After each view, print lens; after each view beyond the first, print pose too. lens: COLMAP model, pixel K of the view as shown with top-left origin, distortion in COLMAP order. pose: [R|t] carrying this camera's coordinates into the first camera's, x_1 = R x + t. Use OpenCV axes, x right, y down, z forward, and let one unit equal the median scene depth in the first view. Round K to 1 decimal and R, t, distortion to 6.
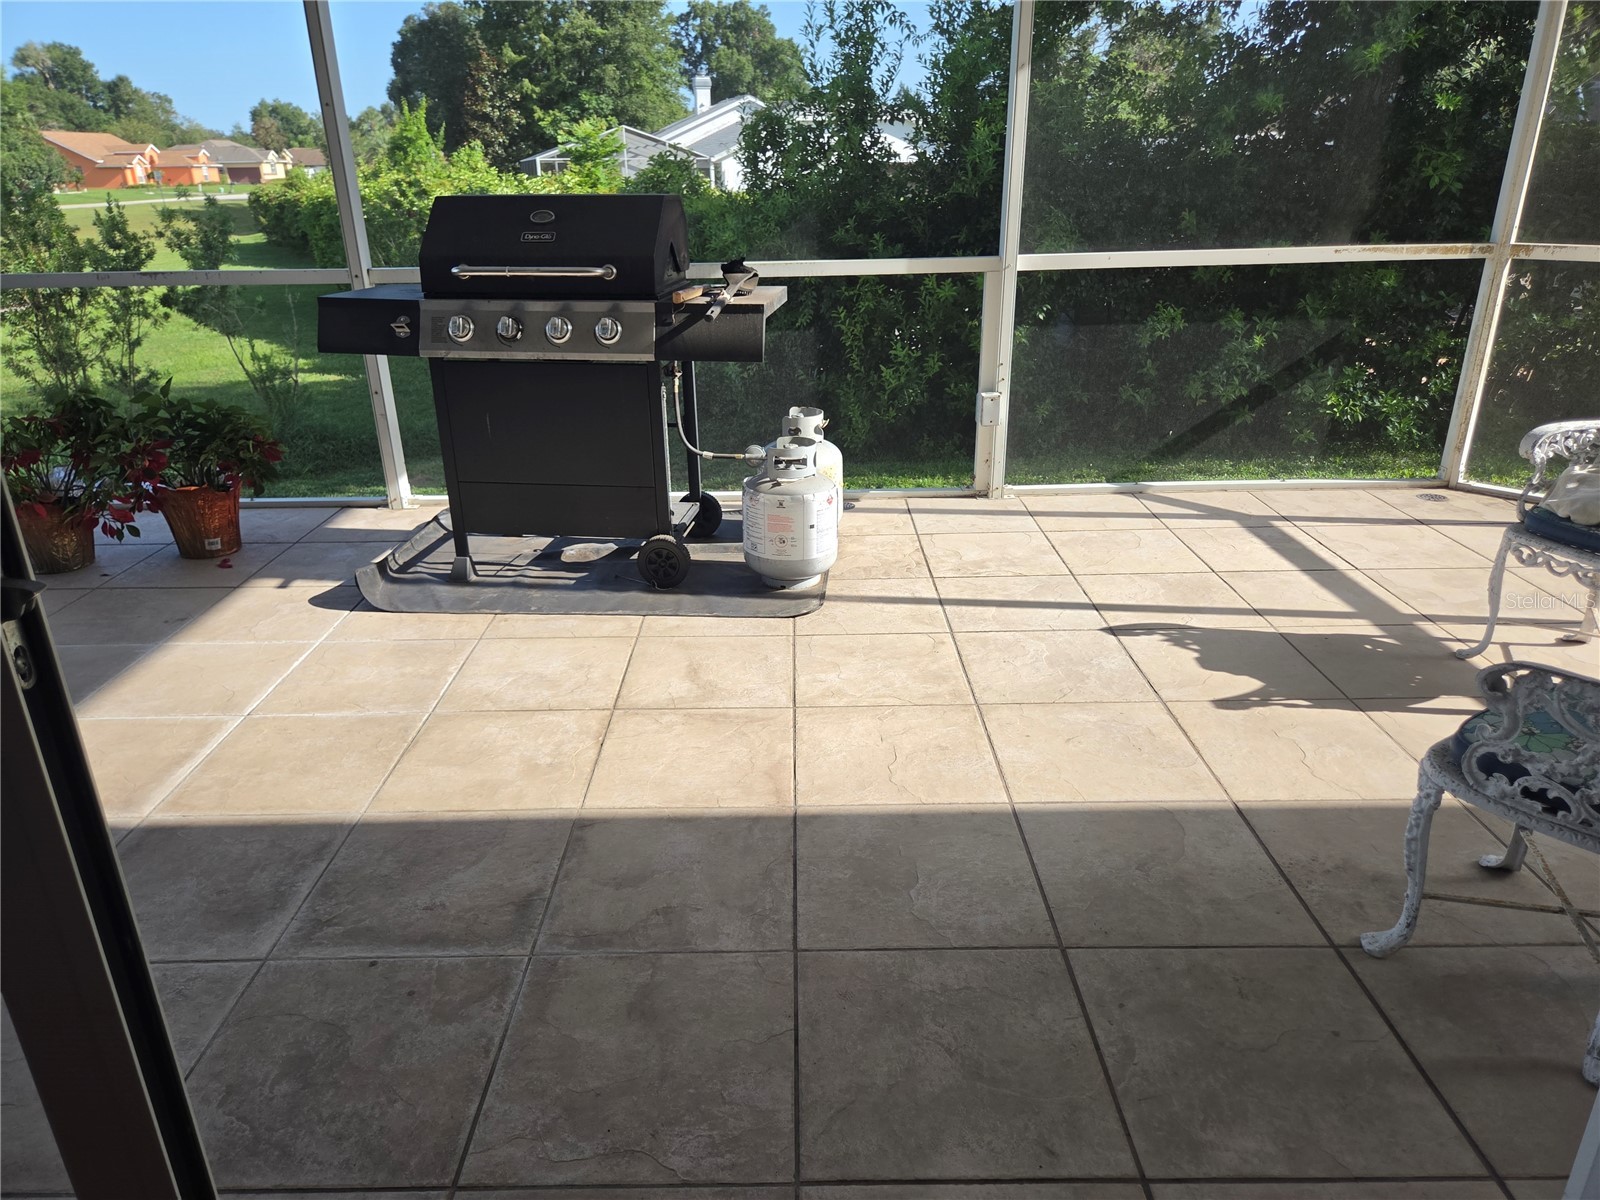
lens RADIAL K [[1063.9, 0, 787.9], [0, 1063.9, 607.1], [0, 0, 1]] dist [0.046678, -0.020903]
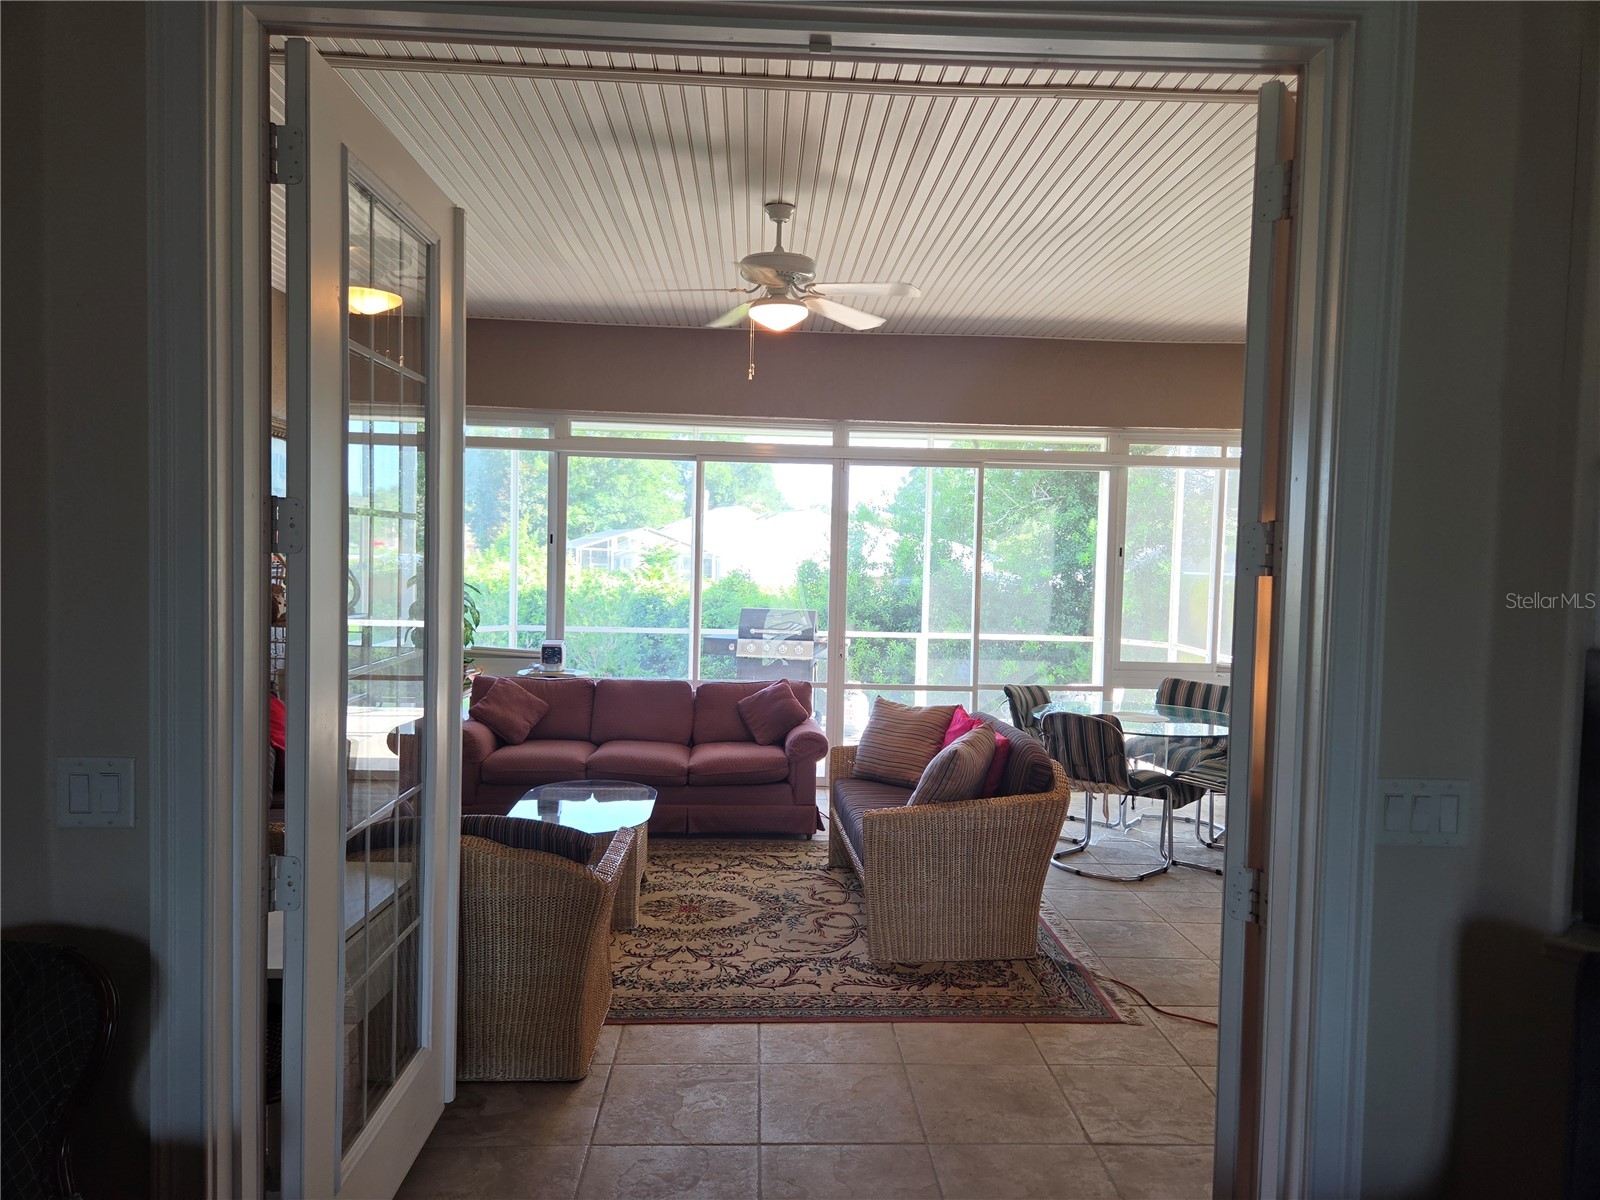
lens RADIAL K [[1063.9, 0, 811.0], [0, 1063.9, 593.1], [0, 0, 1]] dist [0.046678, -0.020903]
pose [[0.997471, 0.040112, 0.058673, -0.211974], [-0.017592, 0.939174, -0.342991, 0.443368], [-0.068862, 0.341091, 0.937504, -1.347159]]
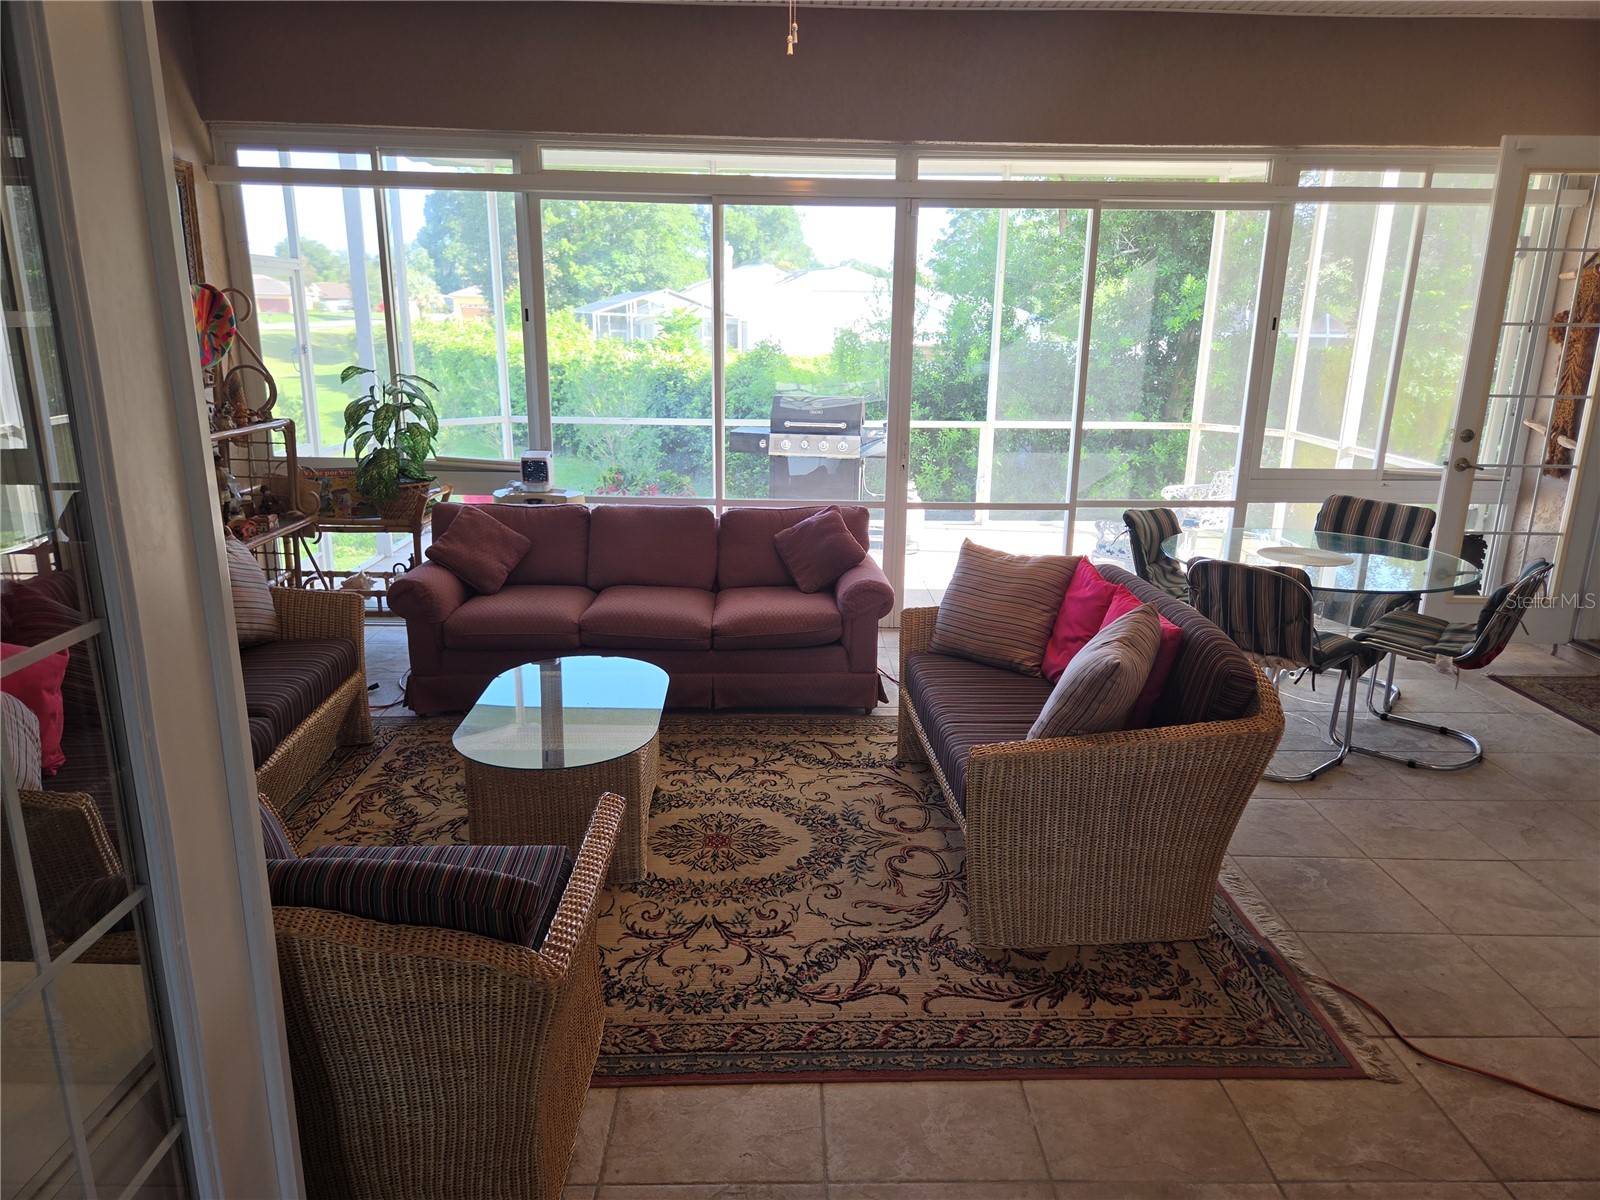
lens RADIAL K [[1063.9, 0, 807.7], [0, 1063.9, 605.8], [0, 0, 1]] dist [0.046678, -0.020903]
pose [[0.999091, 0.024022, 0.035212, -0.222053], [-0.019628, 0.992555, -0.120208, 0.302324], [-0.037838, 0.119408, 0.992124, -1.049056]]
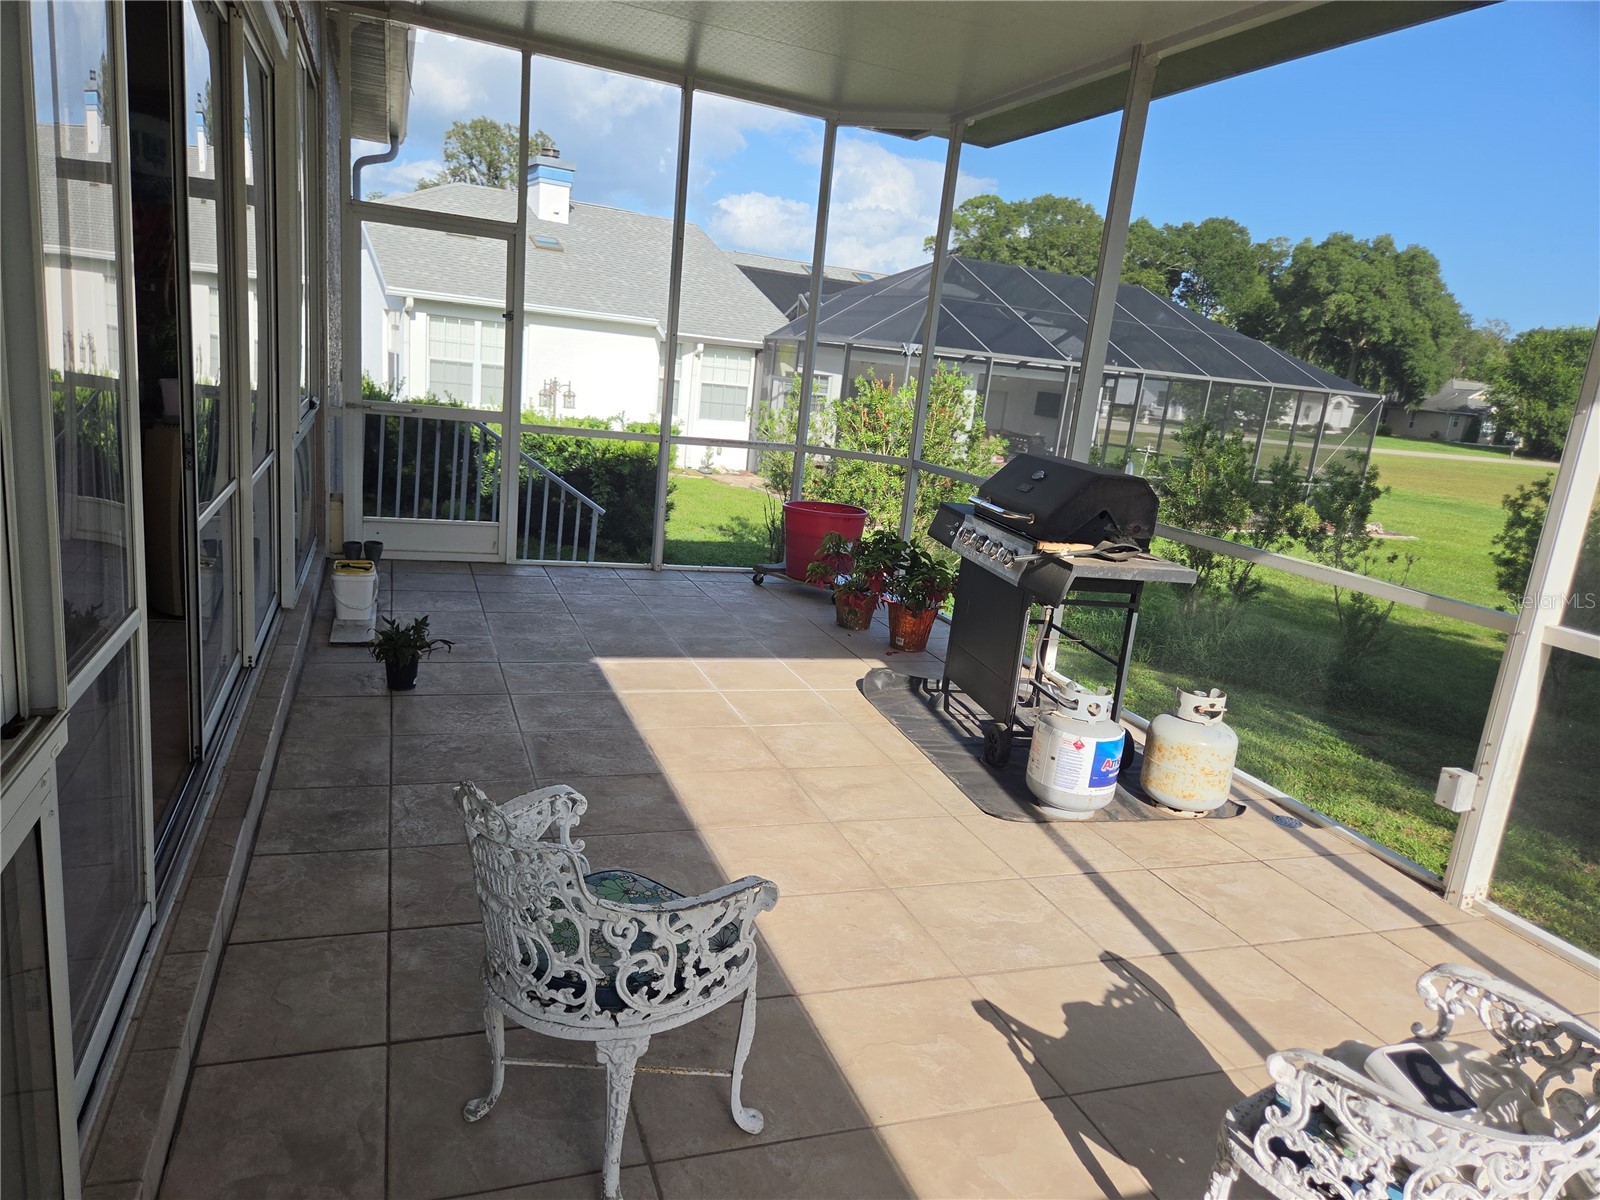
lens RADIAL K [[1063.9, 0, 796.9], [0, 1063.9, 603.5], [0, 0, 1]] dist [0.046678, -0.020903]
pose [[0.355803, 0.263721, -0.896580, 0.689603], [-0.454989, 0.886869, 0.080305, -0.144941], [0.816327, 0.379361, 0.435540, 0.180883]]
